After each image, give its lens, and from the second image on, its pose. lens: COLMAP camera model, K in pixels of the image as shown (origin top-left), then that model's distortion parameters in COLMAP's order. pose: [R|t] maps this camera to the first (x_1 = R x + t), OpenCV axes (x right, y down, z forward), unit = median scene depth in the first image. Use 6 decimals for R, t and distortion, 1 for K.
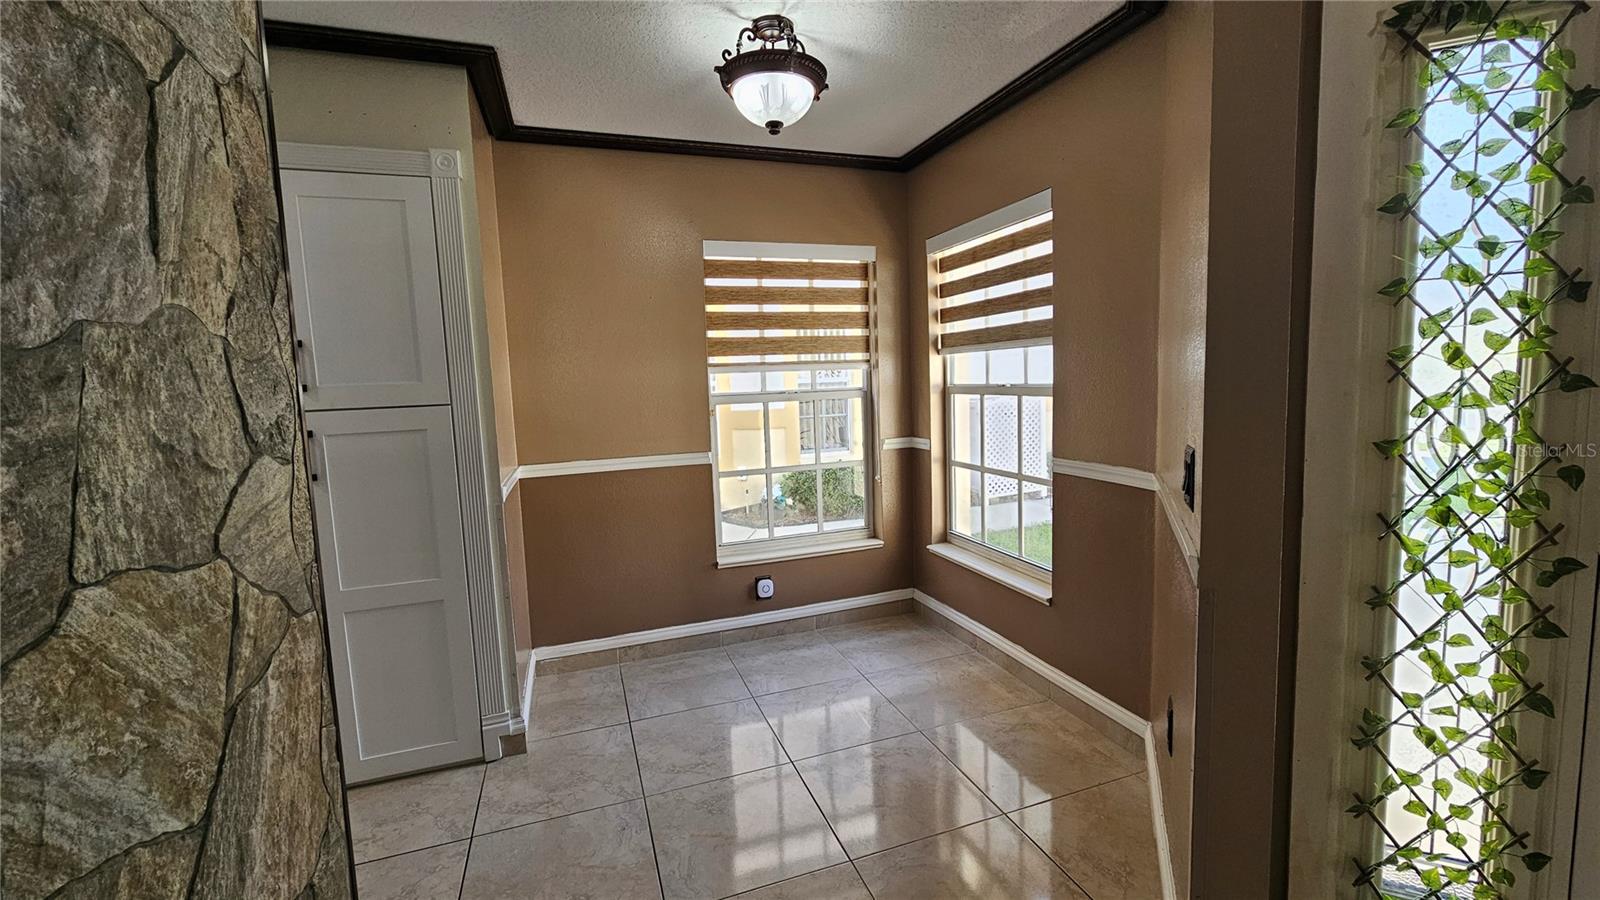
lens RADIAL K [[654.9, 0, 796.7], [0, 654.9, 444.4], [0, 0, 1]] dist [-0.000035, 0.000198]
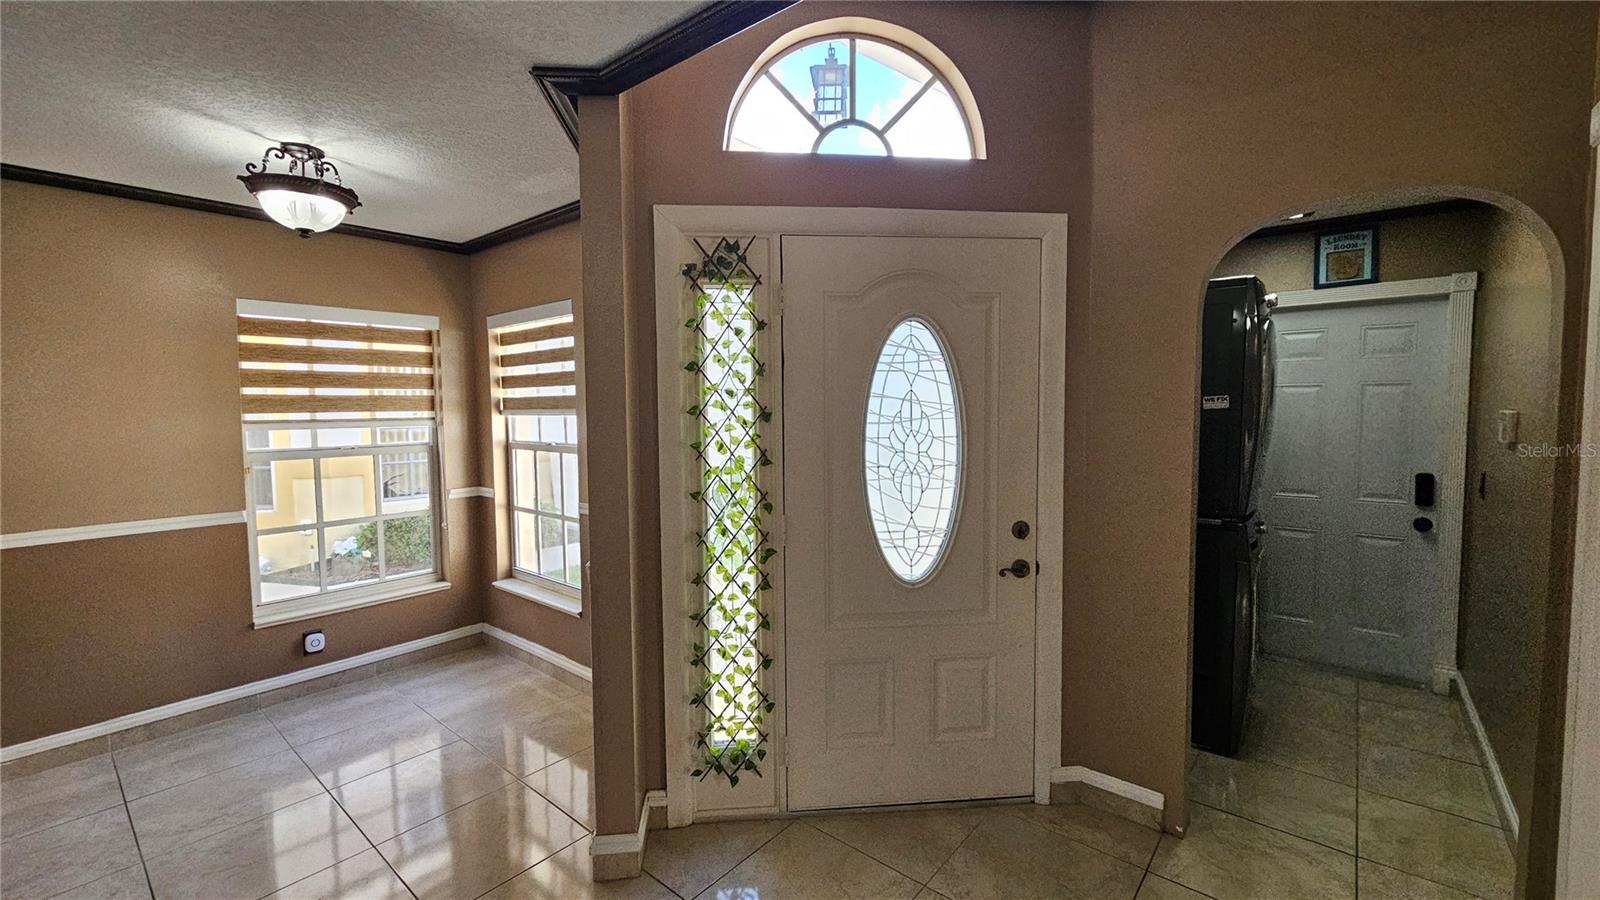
lens RADIAL K [[654.9, 0, 796.7], [0, 654.9, 444.4], [0, 0, 1]] dist [-0.000035, 0.000198]
pose [[0.858495, -0.002499, 0.512815, 0.073267], [0.030074, 0.998512, -0.045482, -0.017265], [-0.511939, 0.054469, 0.857293, -0.264579]]
